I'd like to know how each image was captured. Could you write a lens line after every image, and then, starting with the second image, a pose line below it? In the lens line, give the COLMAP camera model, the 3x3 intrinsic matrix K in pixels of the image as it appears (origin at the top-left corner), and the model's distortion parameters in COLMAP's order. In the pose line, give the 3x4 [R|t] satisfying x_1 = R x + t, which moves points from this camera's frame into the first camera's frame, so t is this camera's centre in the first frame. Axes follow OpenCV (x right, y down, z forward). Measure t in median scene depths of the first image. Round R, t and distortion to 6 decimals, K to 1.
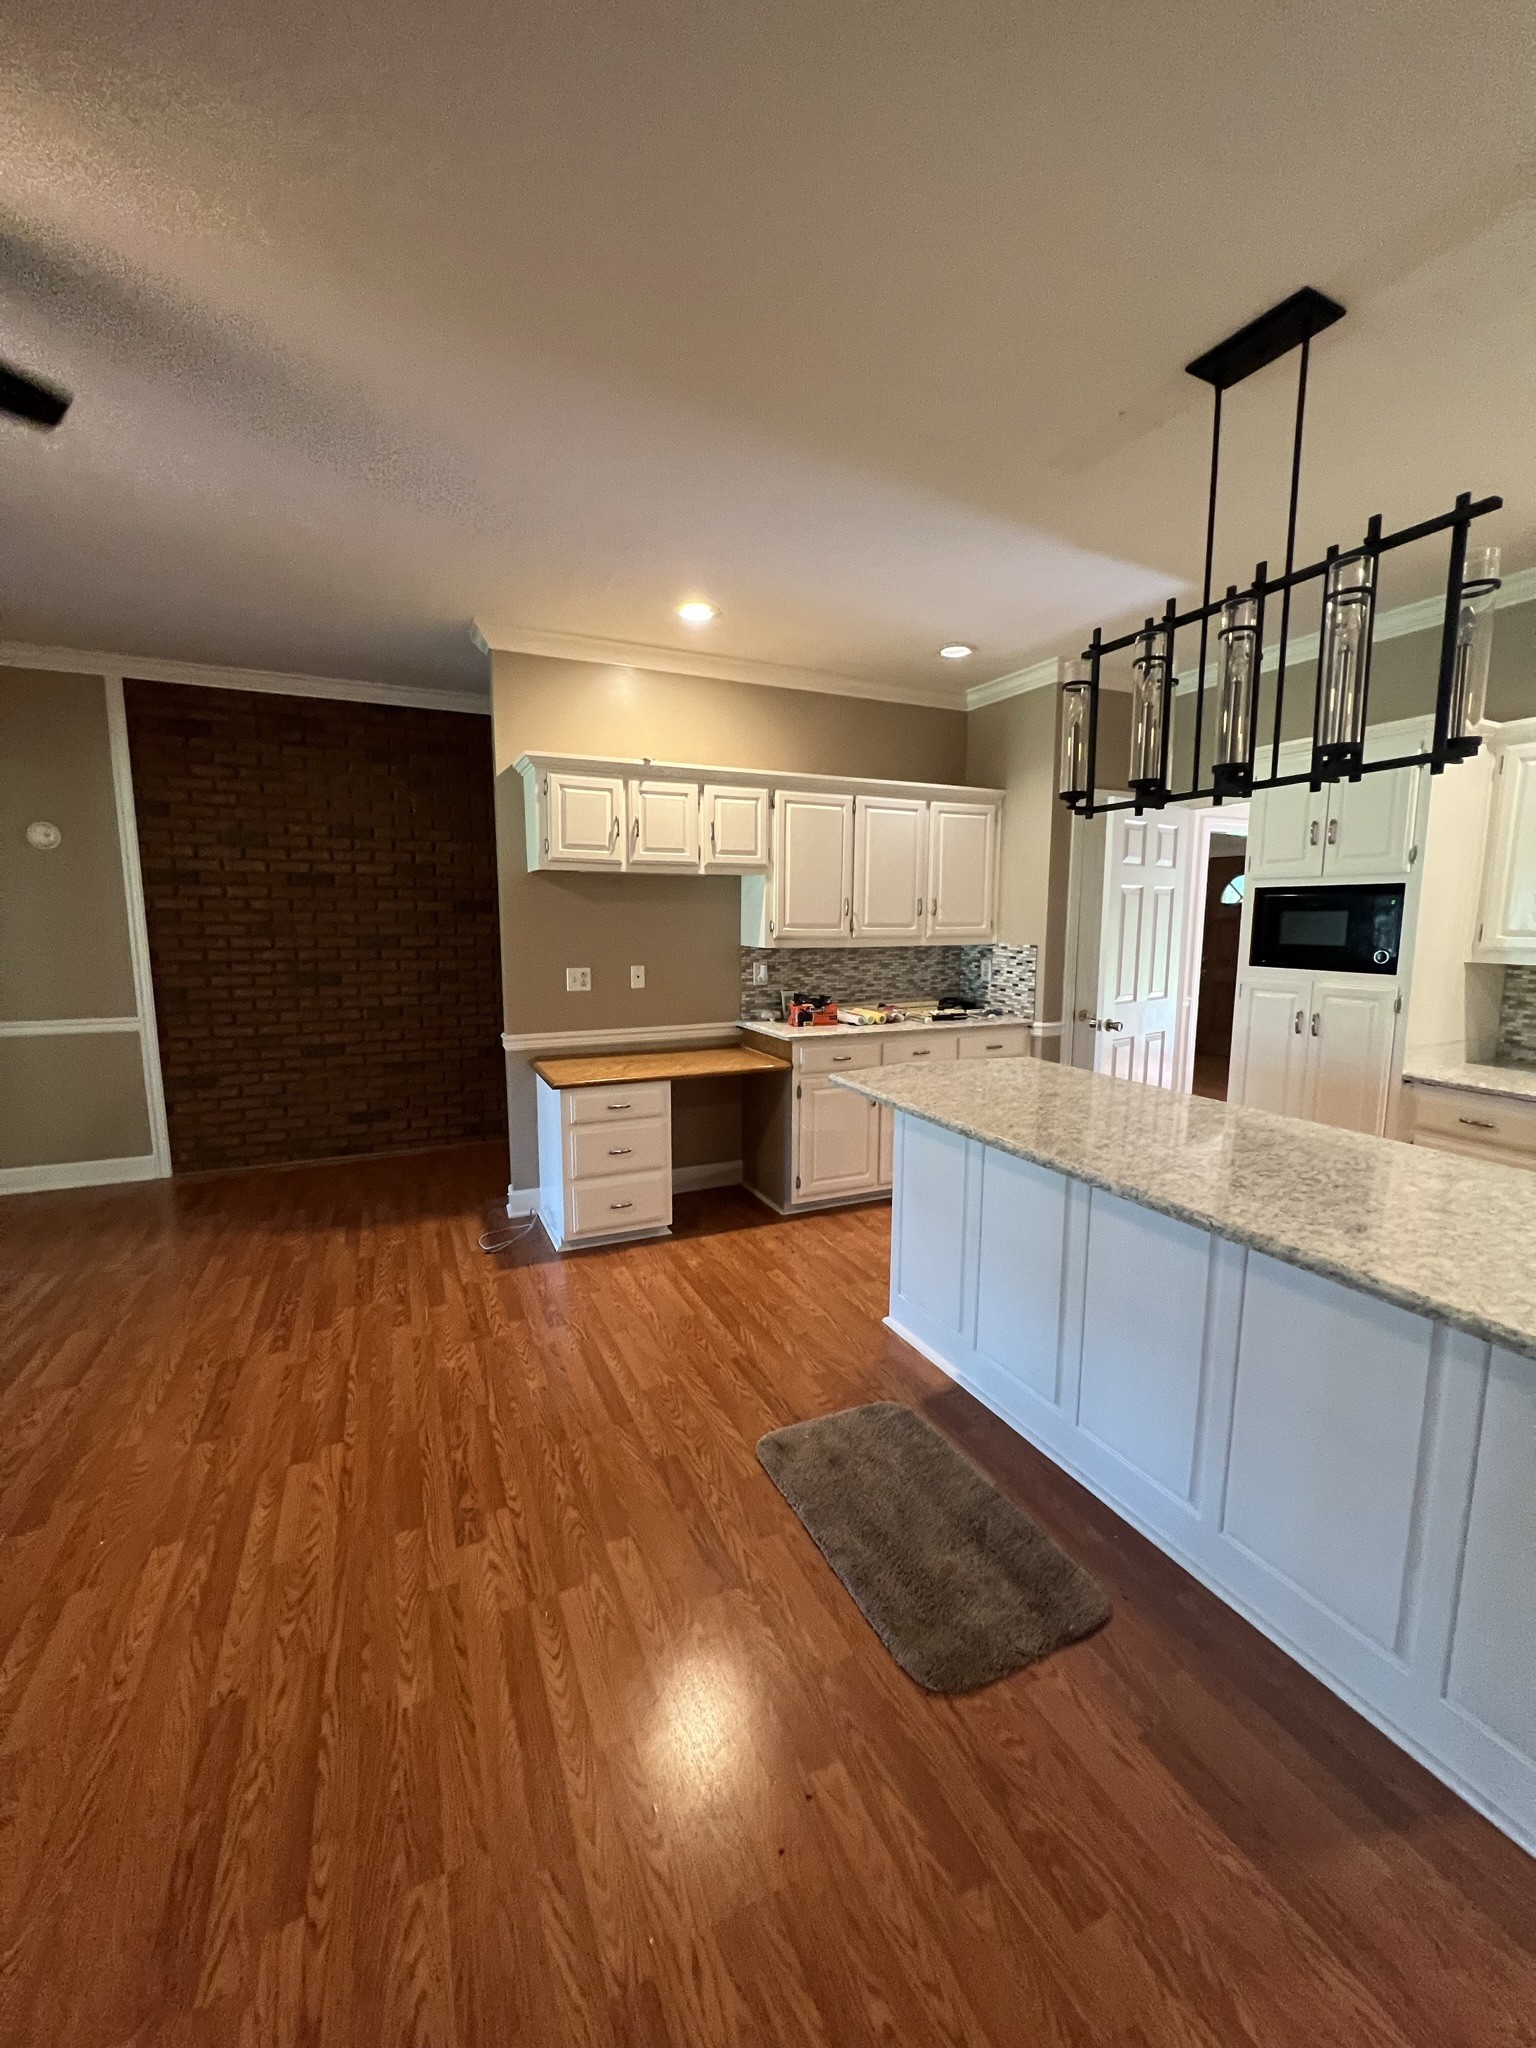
lens RADIAL K [[822.6, 0, 771.6], [0, 822.6, 1021.2], [0, 0, 1]] dist [-0.002313, 0.000338]
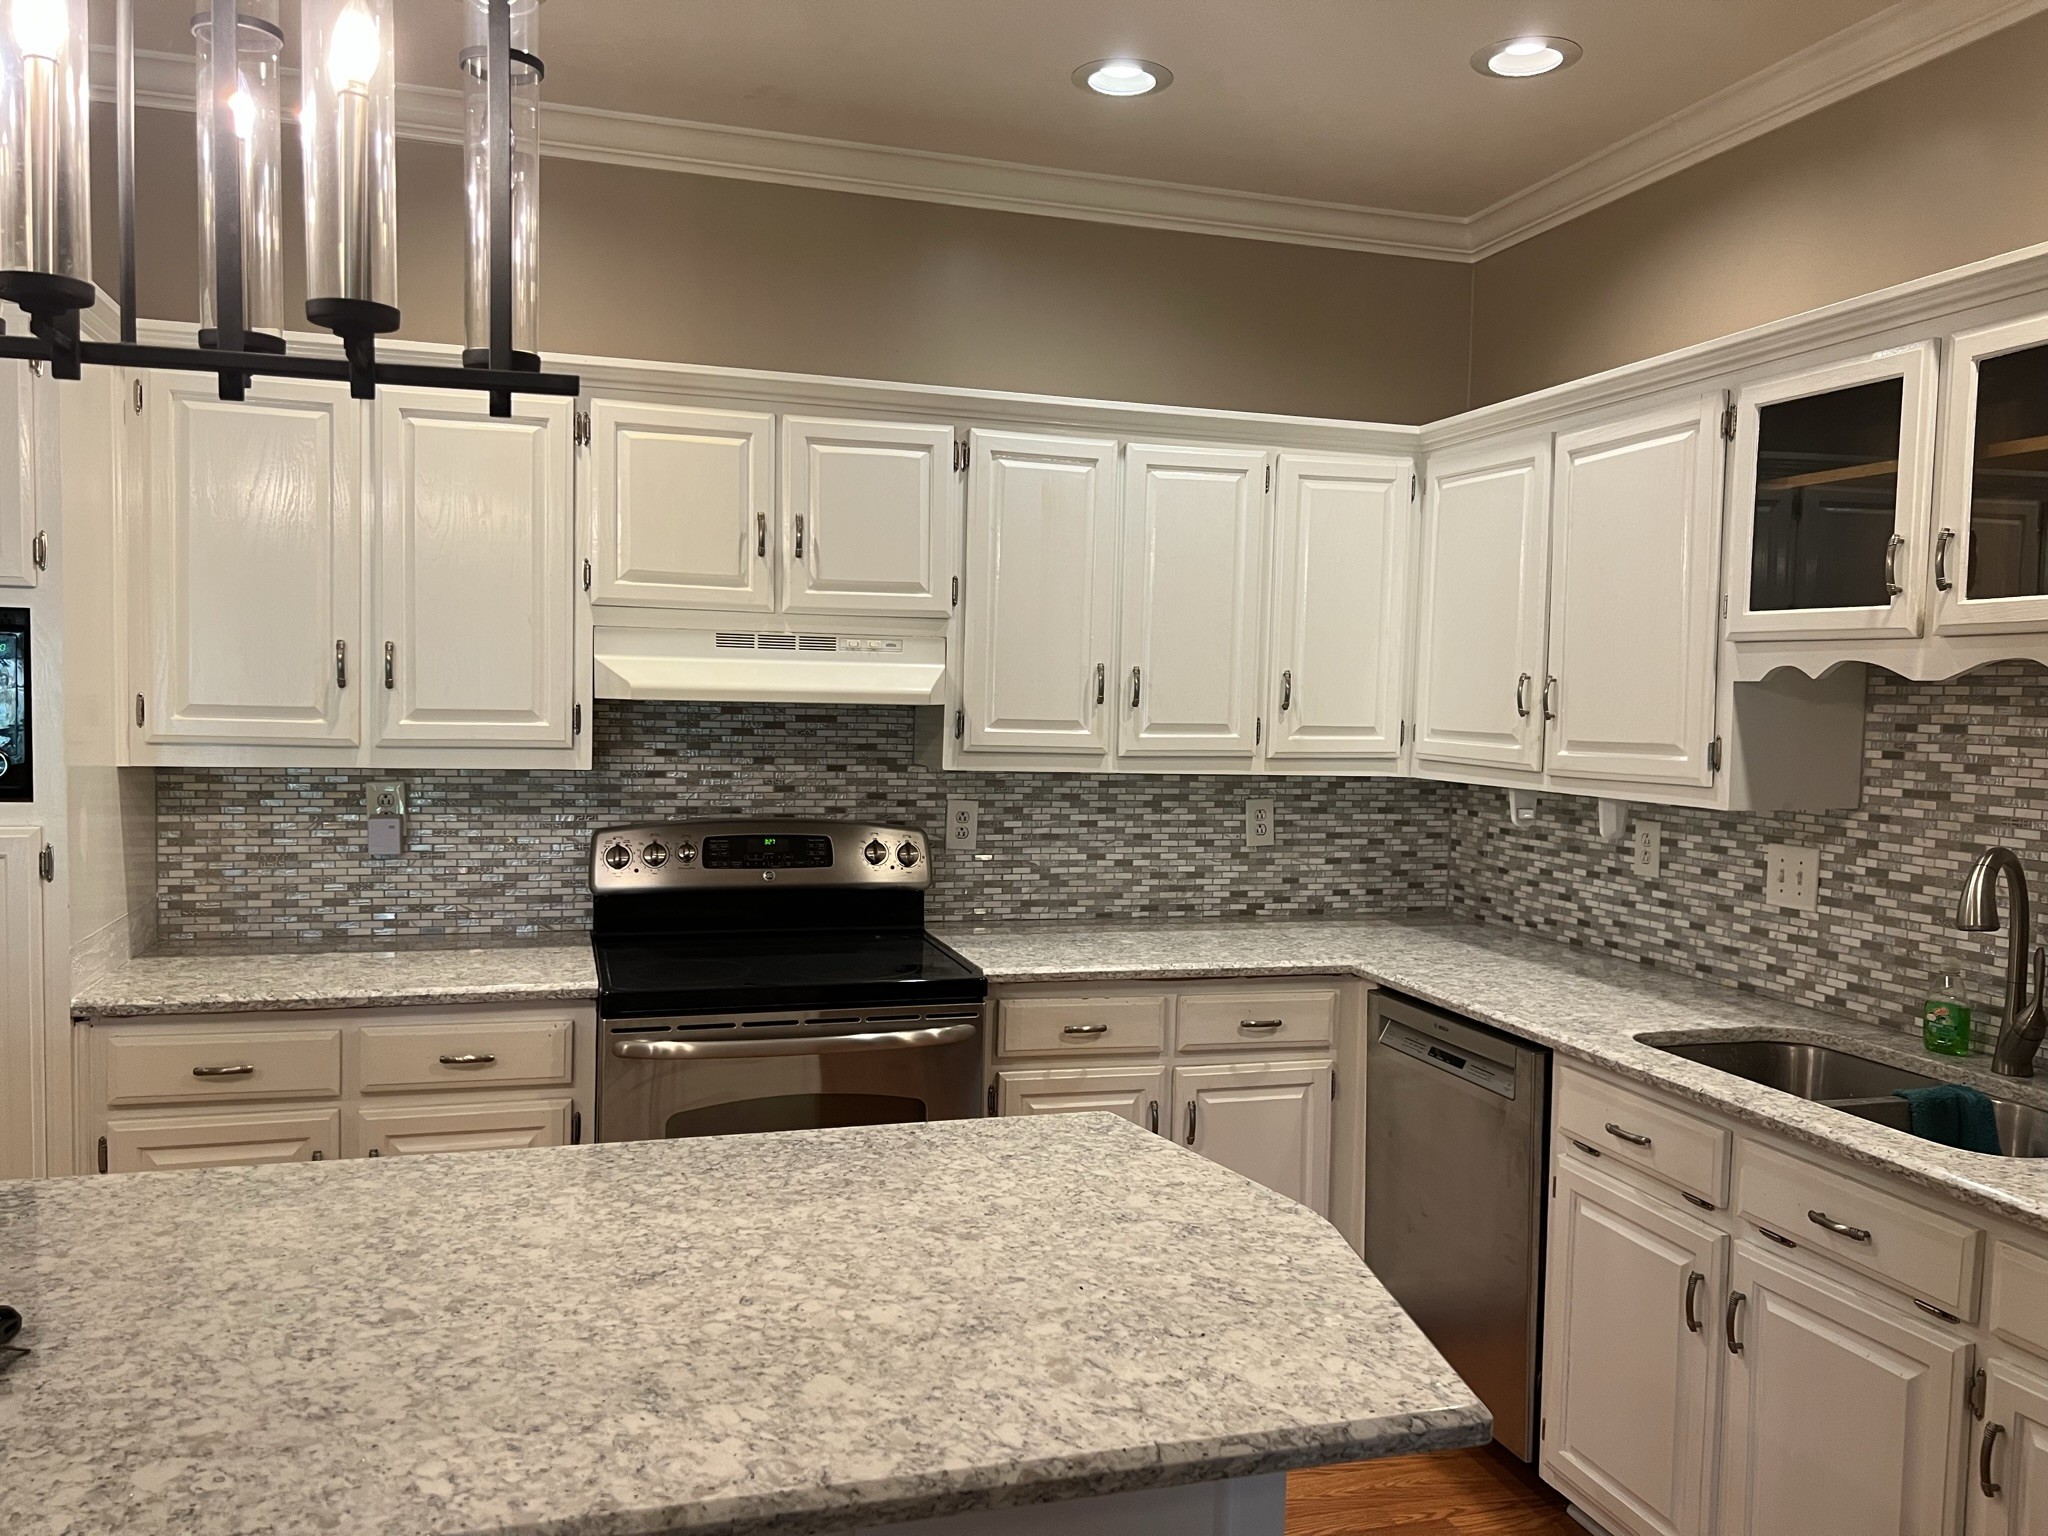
lens RADIAL K [[1530.8, 0, 1021.6], [0, 1530.8, 779.2], [0, 0, 1]] dist [0.075367, -0.078698]
pose [[0.140151, -0.056845, 0.988497, -0.070208], [0.102066, 0.993862, 0.042683, -0.078080], [-0.984855, 0.094910, 0.145093, 0.490387]]
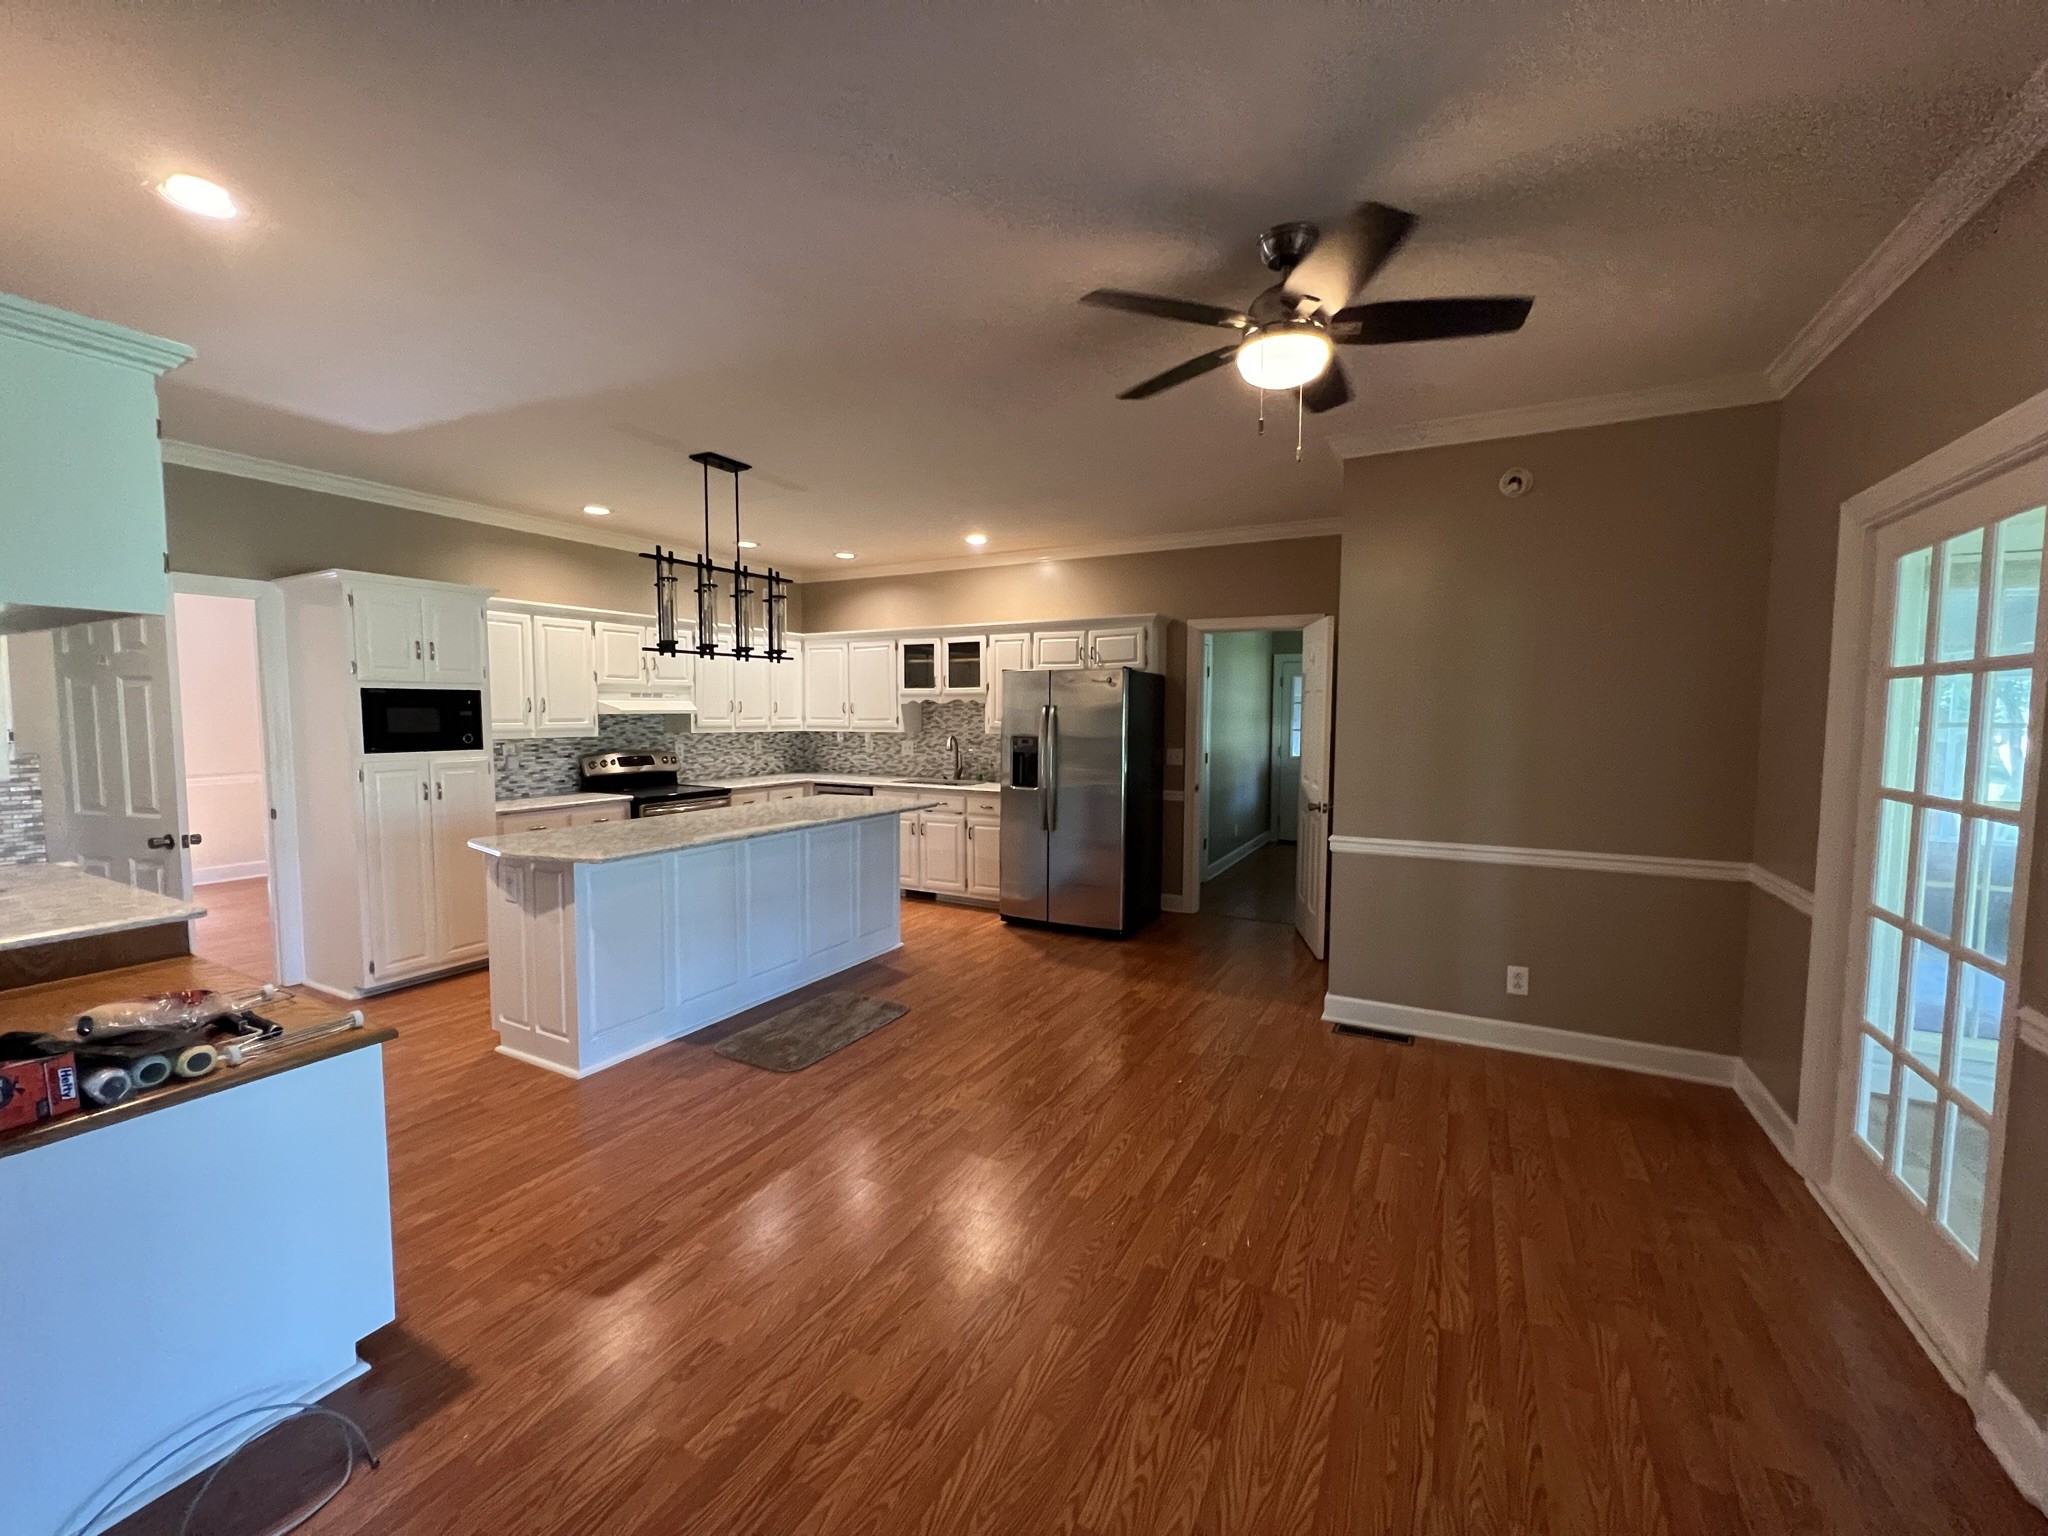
lens RADIAL K [[822.6, 0, 1024.7], [0, 822.6, 763.4], [0, 0, 1]] dist [-0.002313, 0.000338]
pose [[-0.600082, -0.056610, 0.797933, -1.713844], [0.096142, 0.985158, 0.142197, -0.241192], [-0.794140, 0.162045, -0.585733, 1.747734]]
